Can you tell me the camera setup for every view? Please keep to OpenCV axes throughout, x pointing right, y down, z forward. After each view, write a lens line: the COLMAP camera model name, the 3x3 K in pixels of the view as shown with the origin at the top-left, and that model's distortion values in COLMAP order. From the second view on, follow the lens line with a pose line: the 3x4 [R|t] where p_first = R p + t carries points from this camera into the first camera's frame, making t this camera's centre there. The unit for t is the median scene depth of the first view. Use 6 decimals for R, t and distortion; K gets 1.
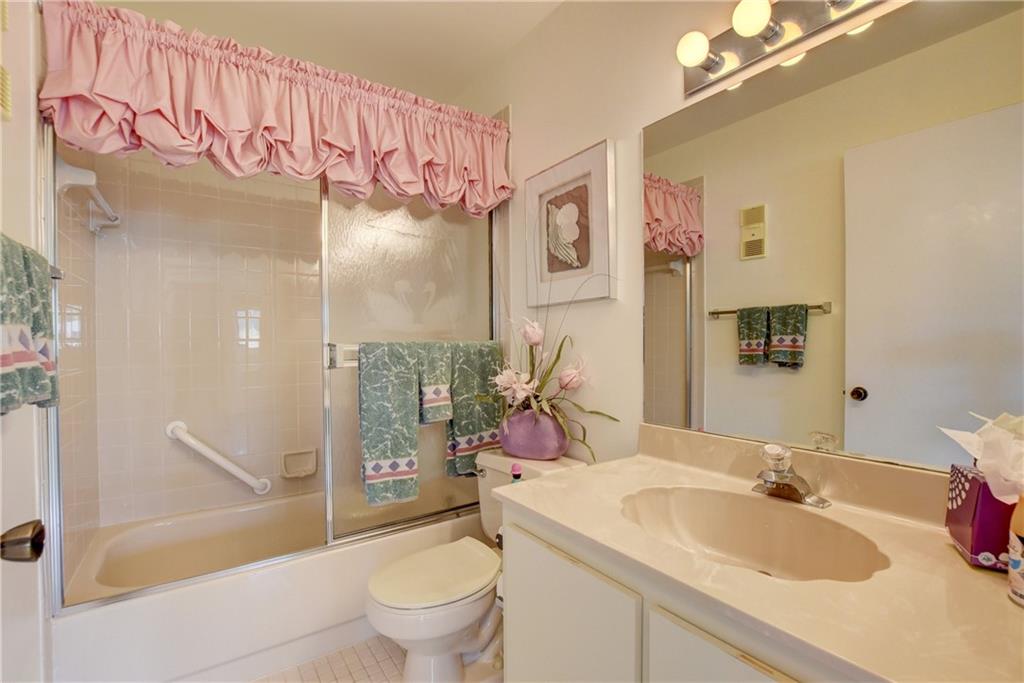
lens RADIAL K [[452.0, 0, 513.4], [0, 452.0, 343.3], [0, 0, 1]] dist [-0.030365, 0.003096]
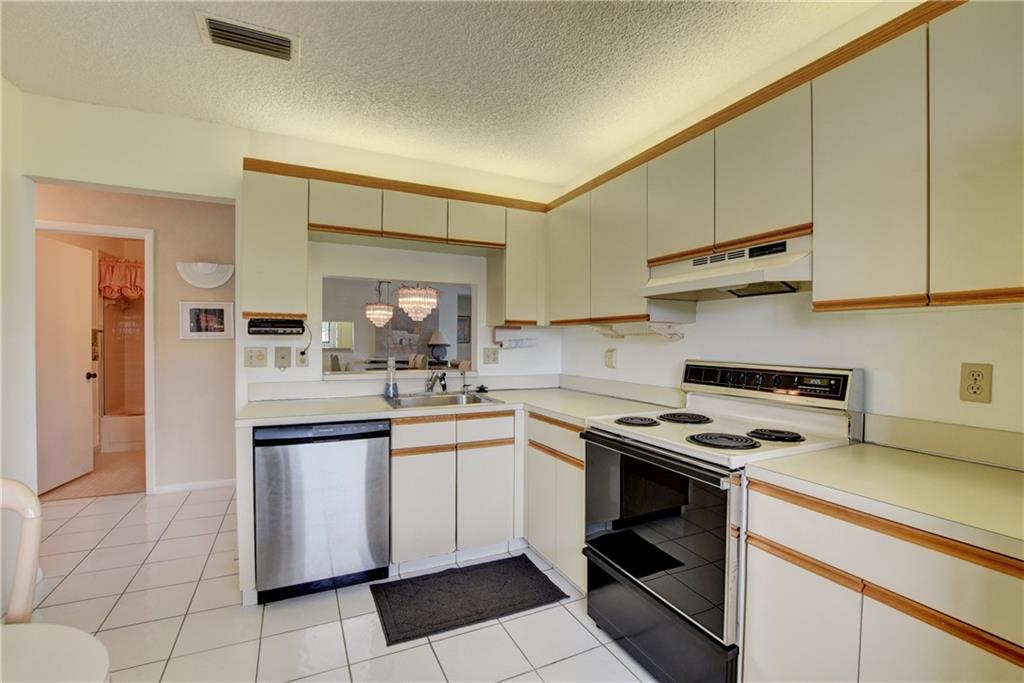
lens RADIAL K [[452.0, 0, 512.0], [0, 452.0, 341.3], [0, 0, 1]] dist [-0.030365, 0.003096]
pose [[0.987697, 0.013019, -0.155840, 3.252835], [-0.012940, 0.999915, 0.001522, -0.102833], [0.155847, 0.000513, 0.987781, -2.382949]]
